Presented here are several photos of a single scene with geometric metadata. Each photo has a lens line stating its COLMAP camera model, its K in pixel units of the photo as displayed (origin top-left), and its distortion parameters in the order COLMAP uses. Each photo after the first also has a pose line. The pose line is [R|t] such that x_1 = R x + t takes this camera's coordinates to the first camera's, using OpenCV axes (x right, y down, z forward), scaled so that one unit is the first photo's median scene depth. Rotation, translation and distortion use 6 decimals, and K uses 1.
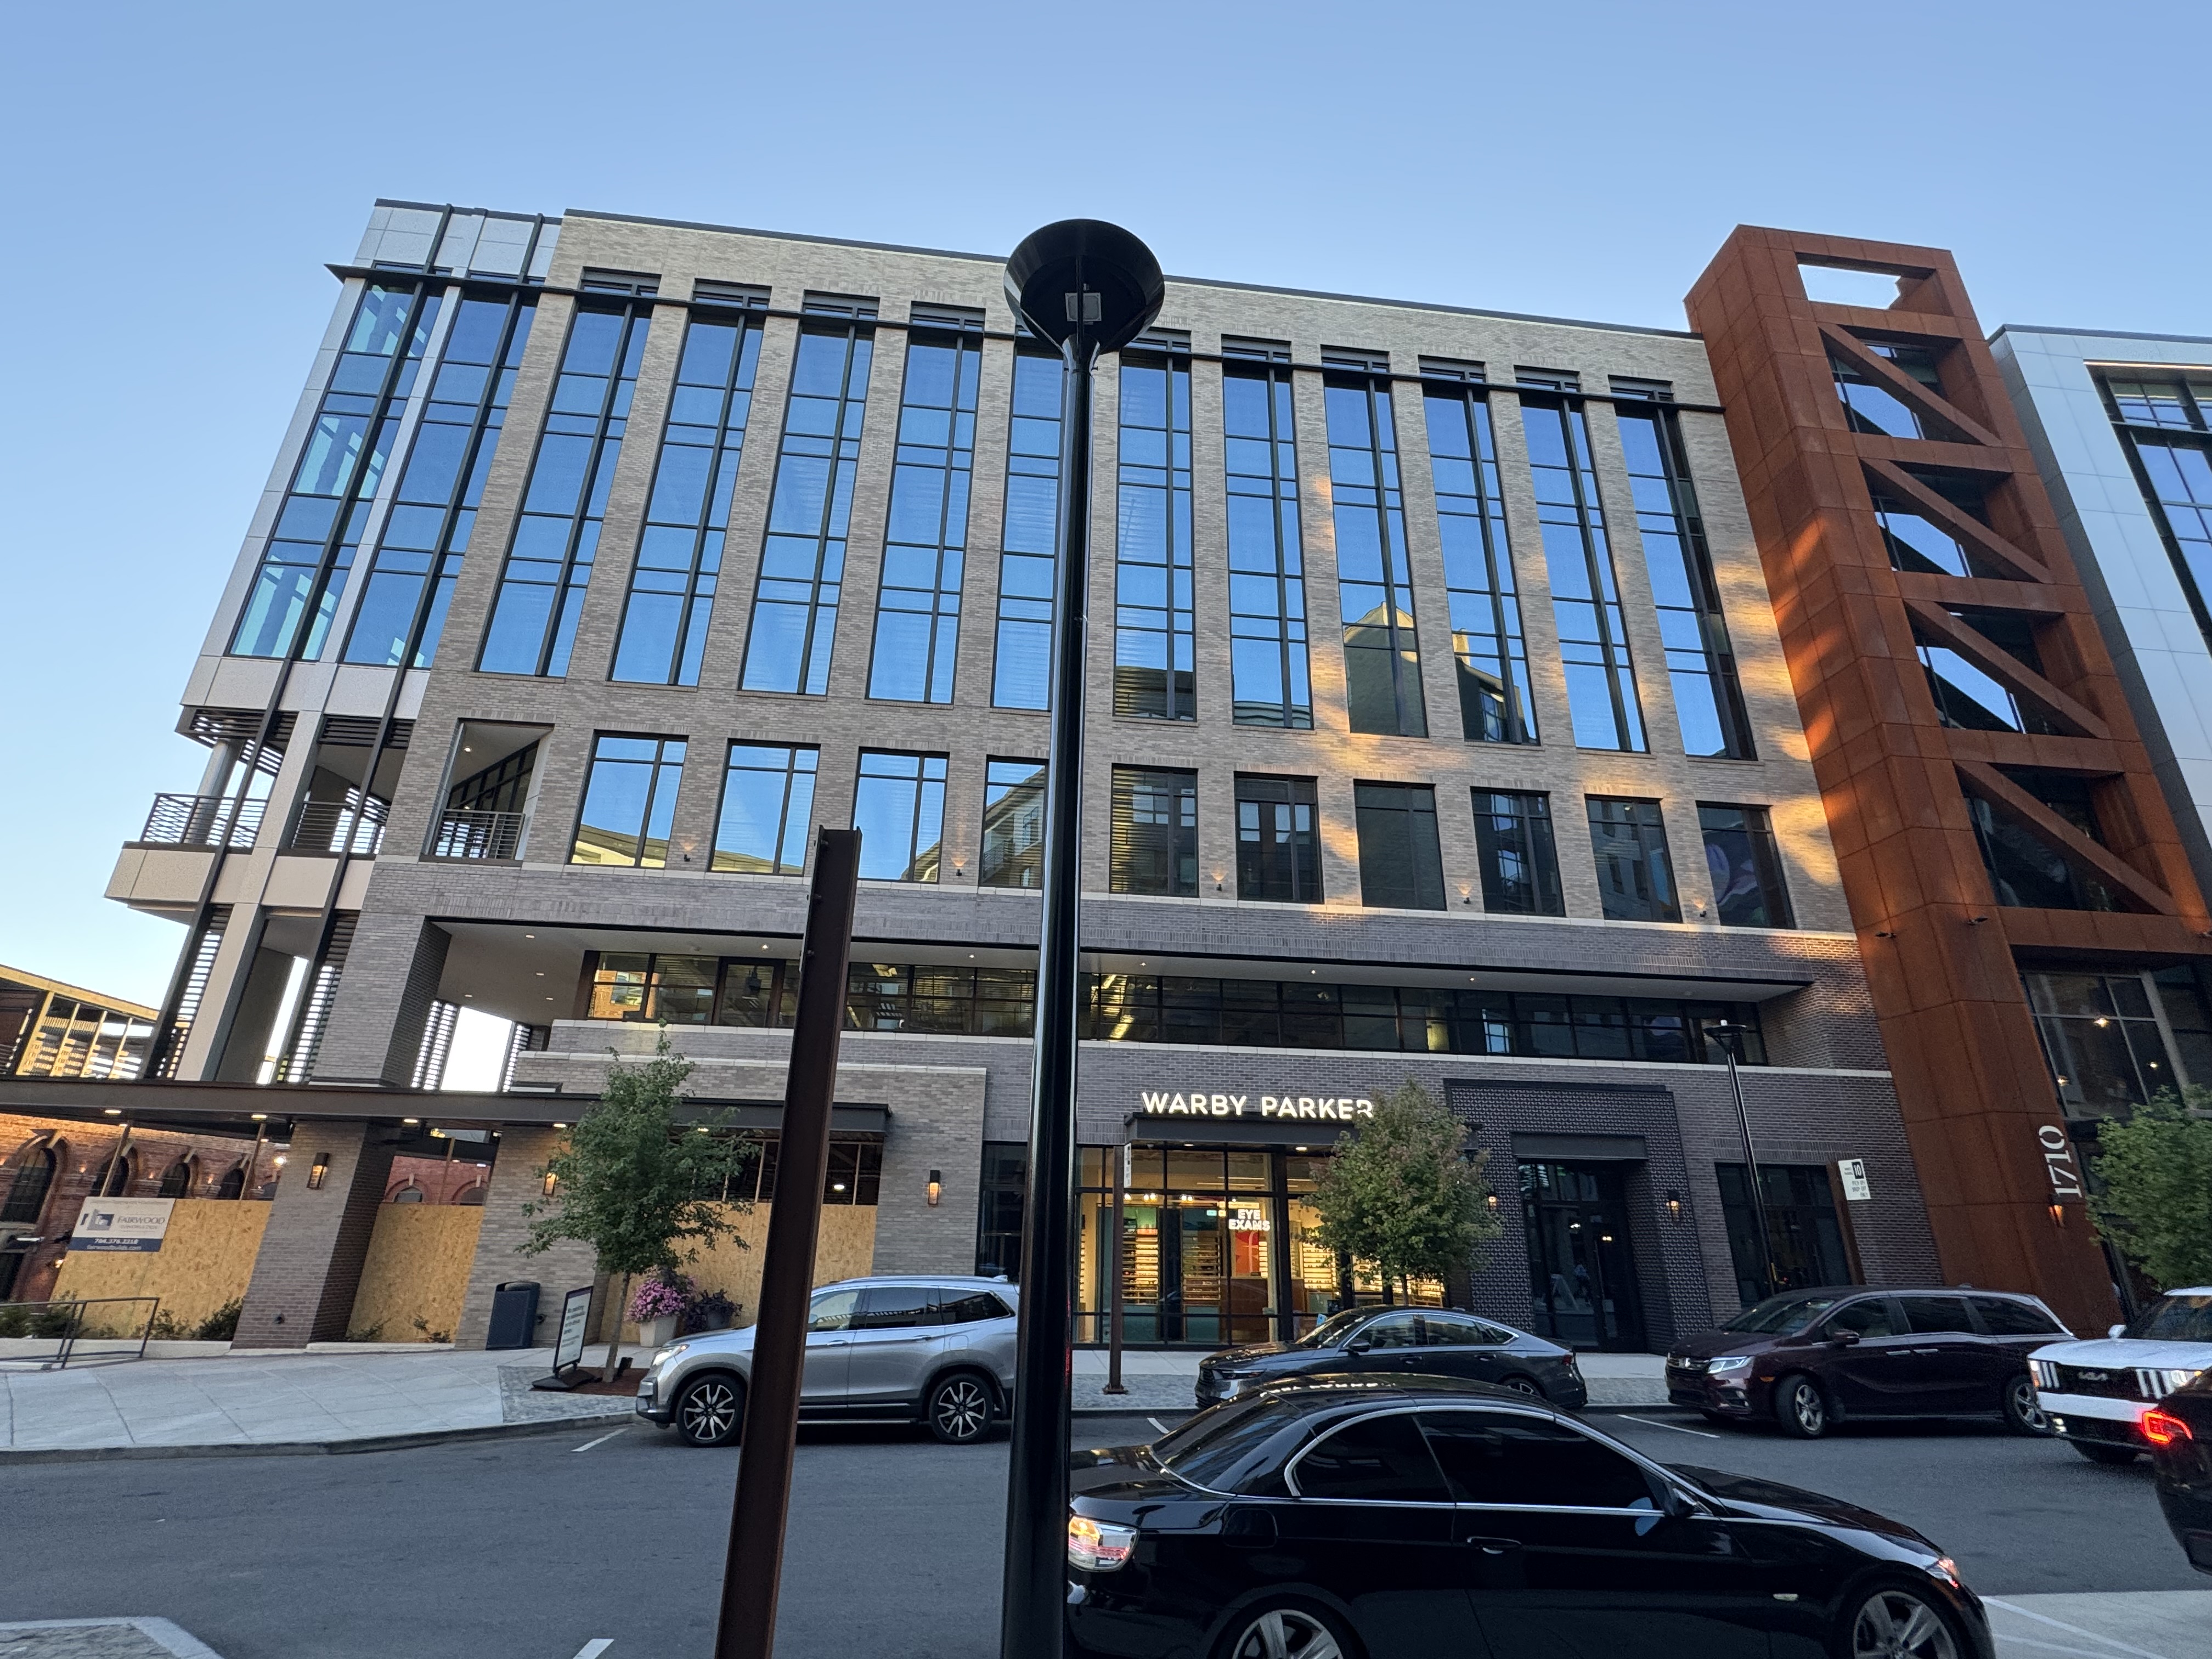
lens RADIAL K [[1032.4, 0, 1108.9], [0, 1032.4, 836.3], [0, 0, 1]] dist [-0.001749, -0.000540]
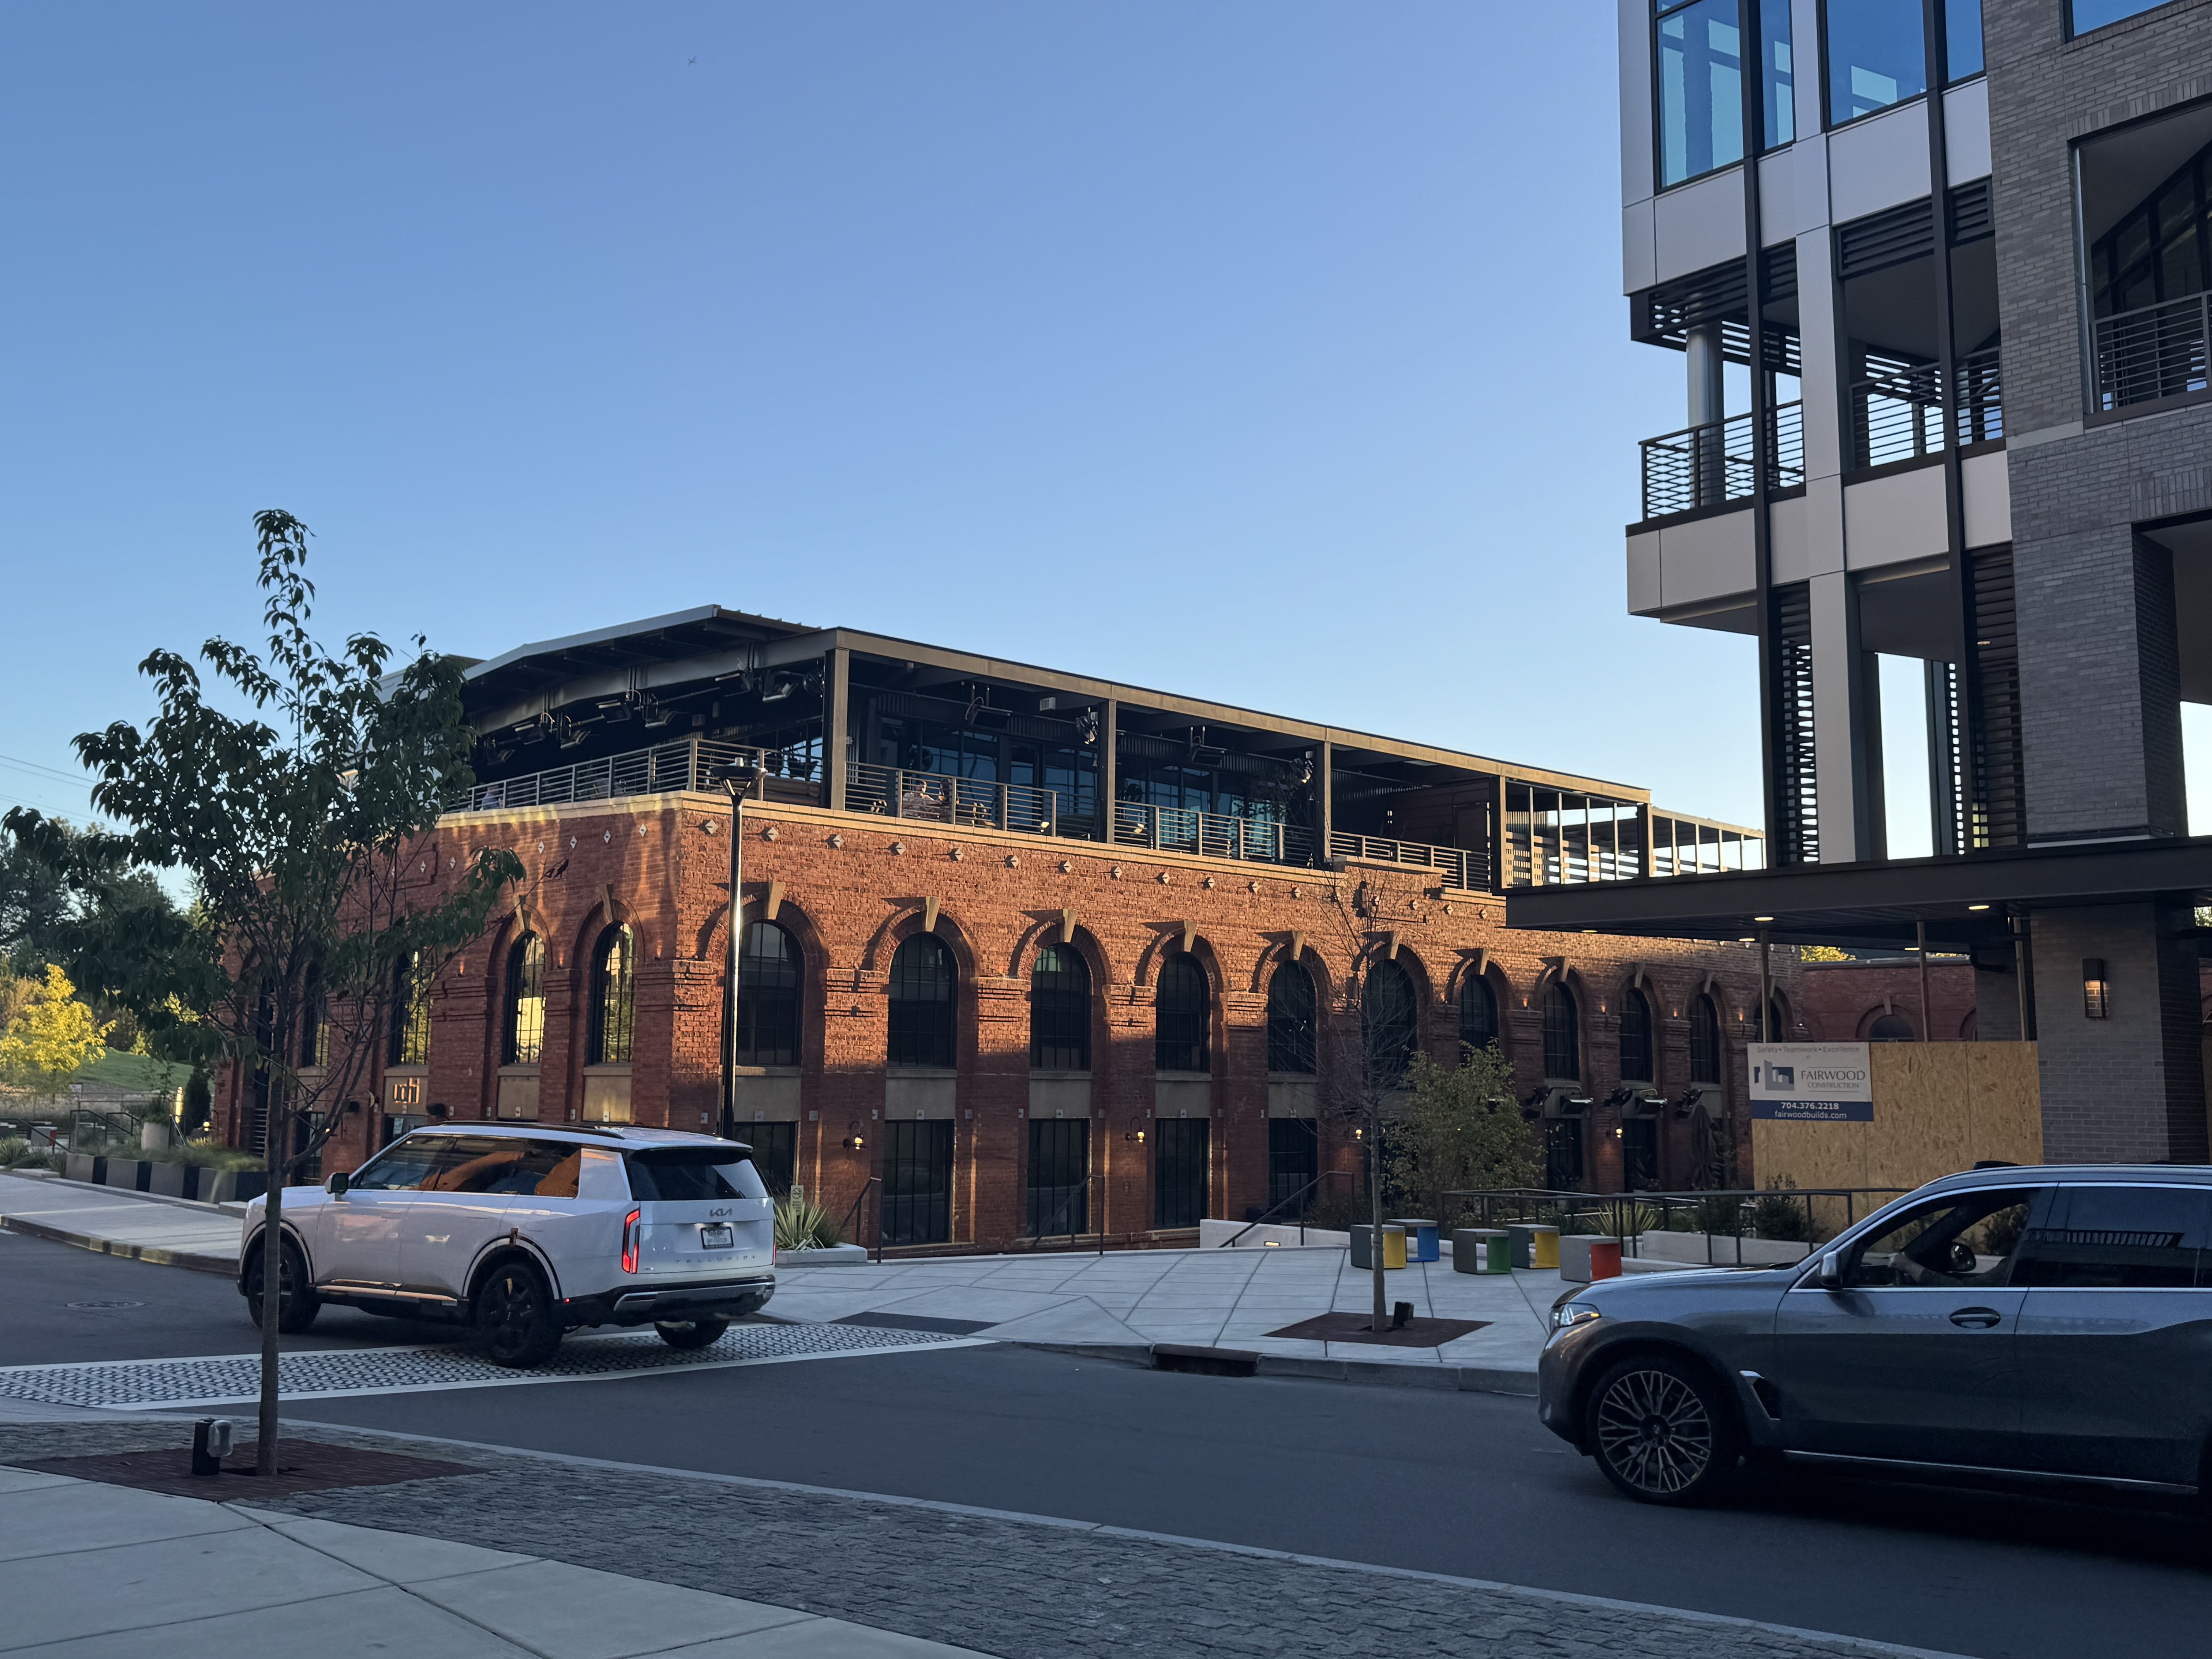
lens RADIAL K [[1893.6, 0, 1103.9], [0, 1893.6, 818.5], [0, 0, 1]] dist [0.108489, -0.232889]
pose [[0.593130, -0.119774, -0.796148, -0.211023], [0.297051, 0.951660, 0.078134, -0.011629], [0.748303, -0.282840, 0.600037, -0.022609]]
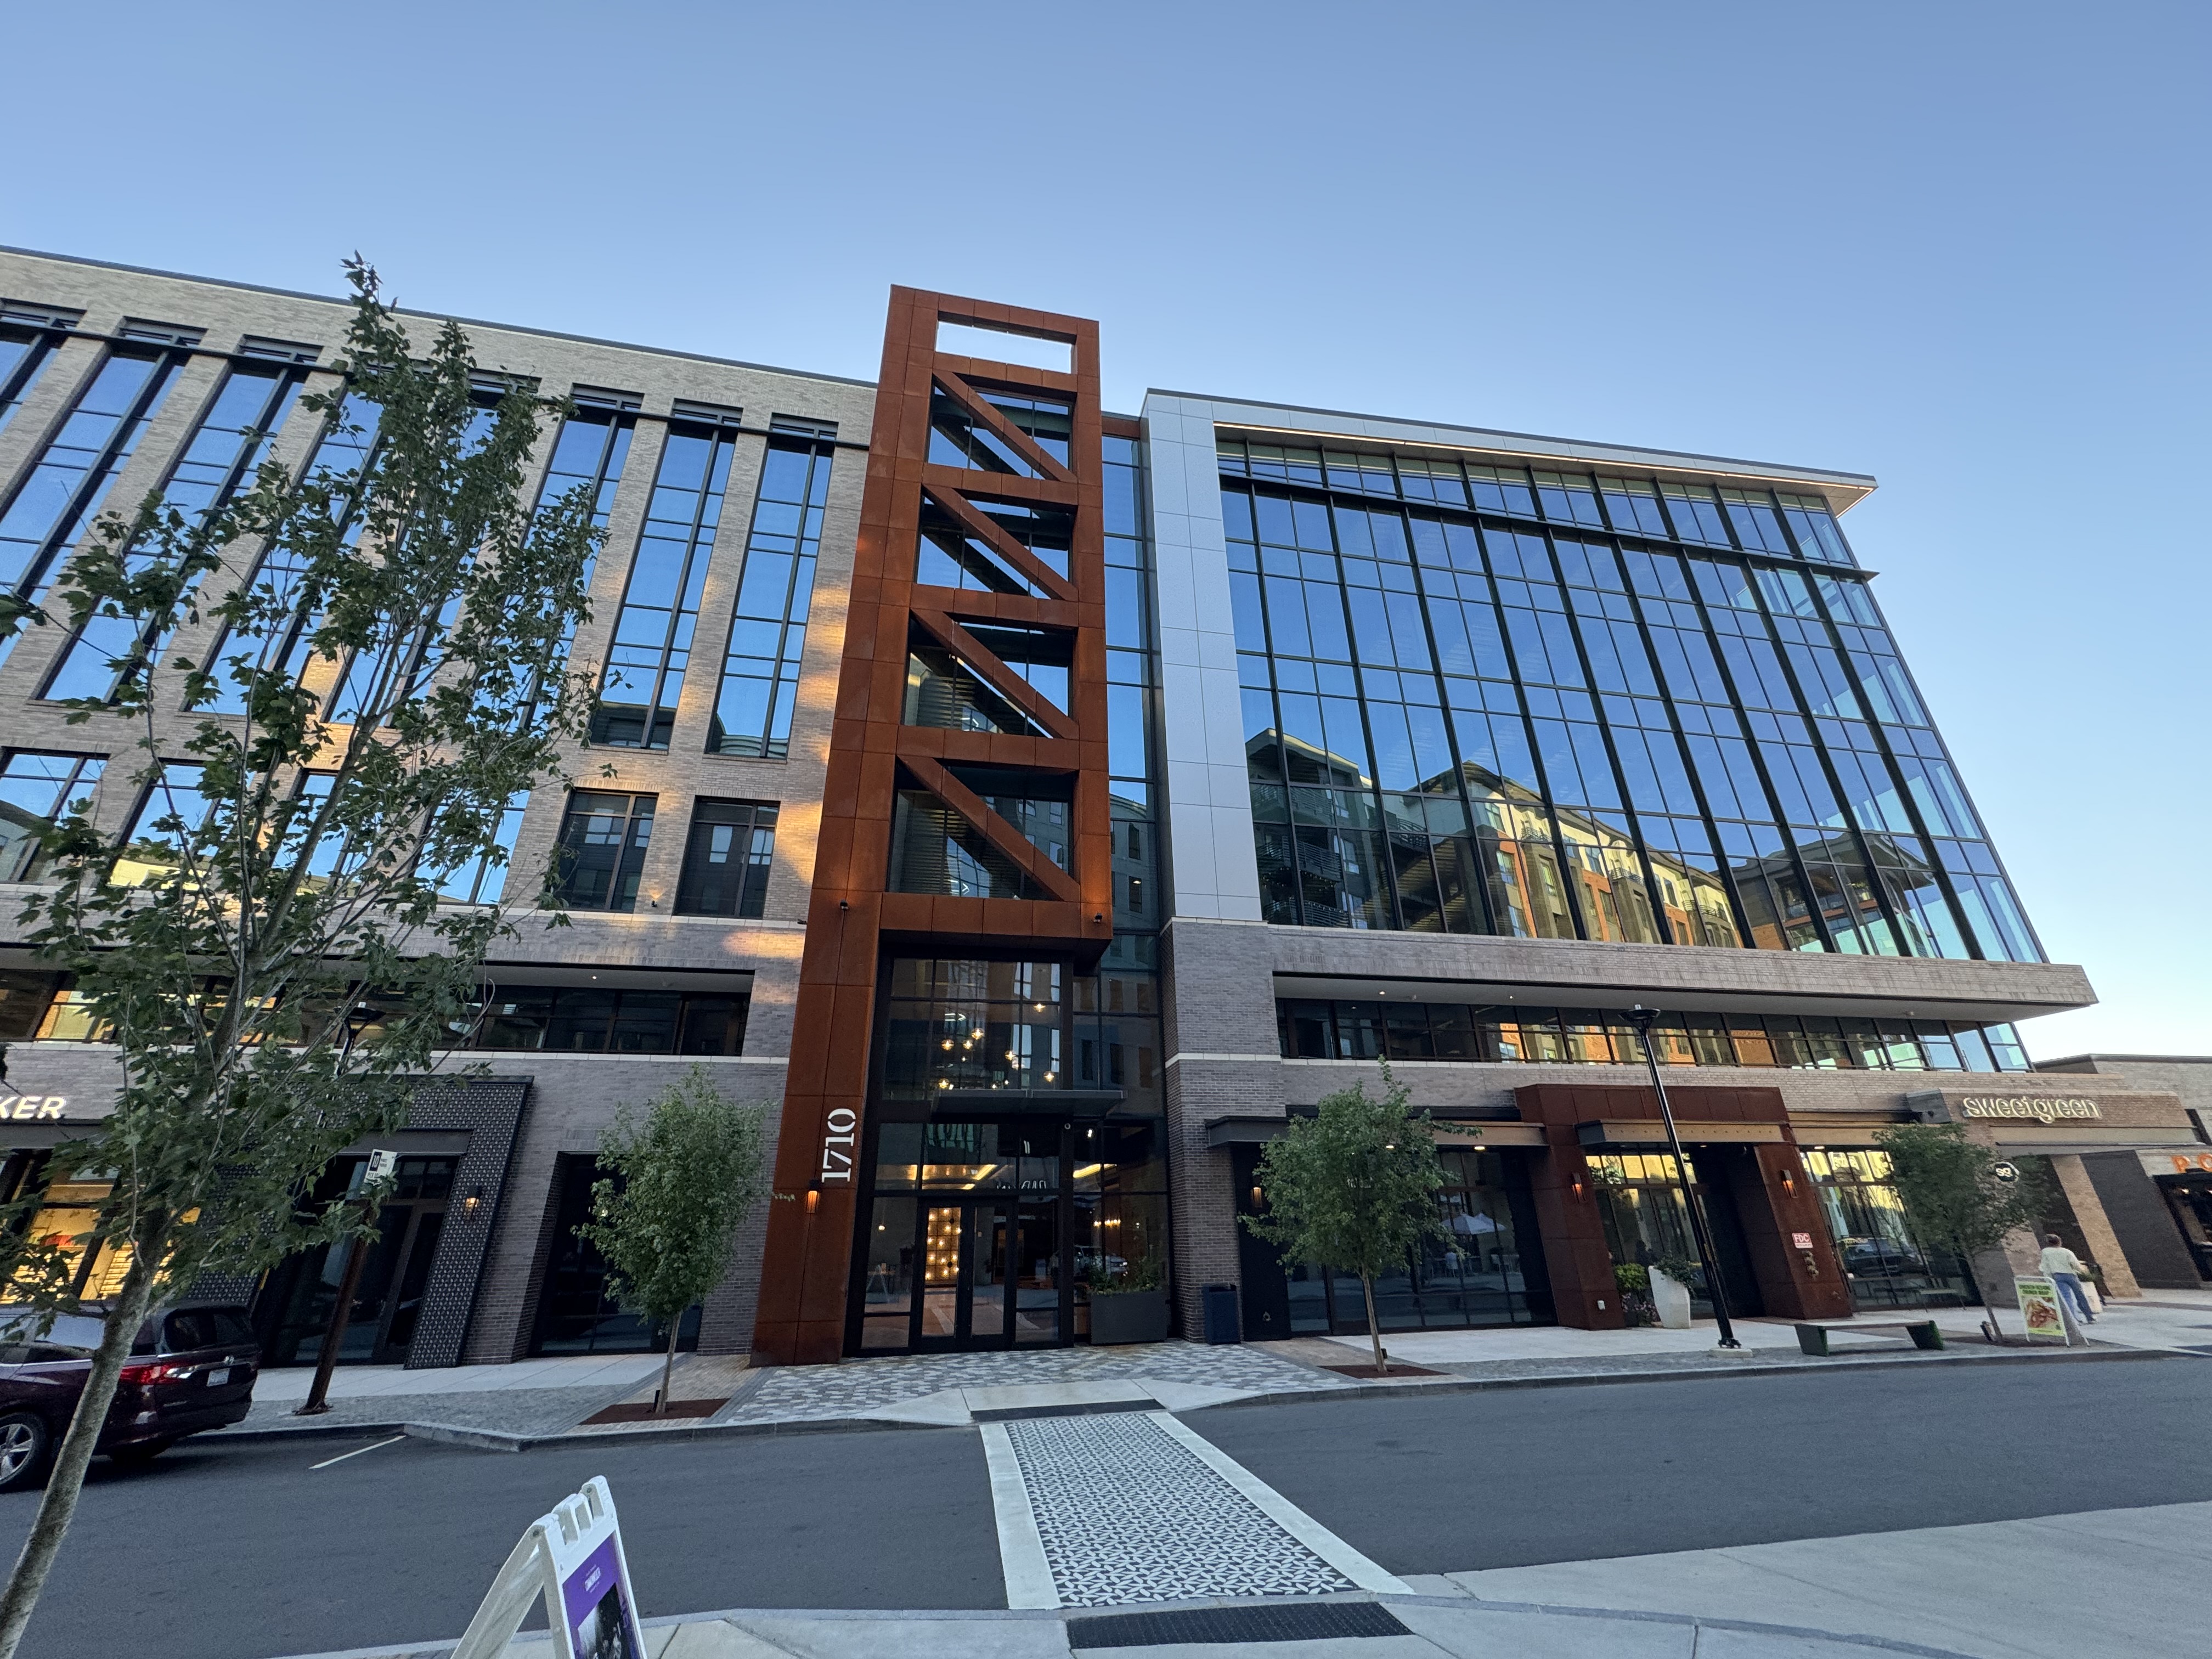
lens RADIAL K [[885.6, 0, 1106.0], [0, 885.6, 829.5], [0, 0, 1]] dist [-0.001977, 0.000201]
pose [[0.995422, 0.006158, 0.095378, 0.474559], [-0.000500, 0.998244, -0.059236, 0.026912], [-0.095576, 0.058917, 0.993677, 0.046816]]
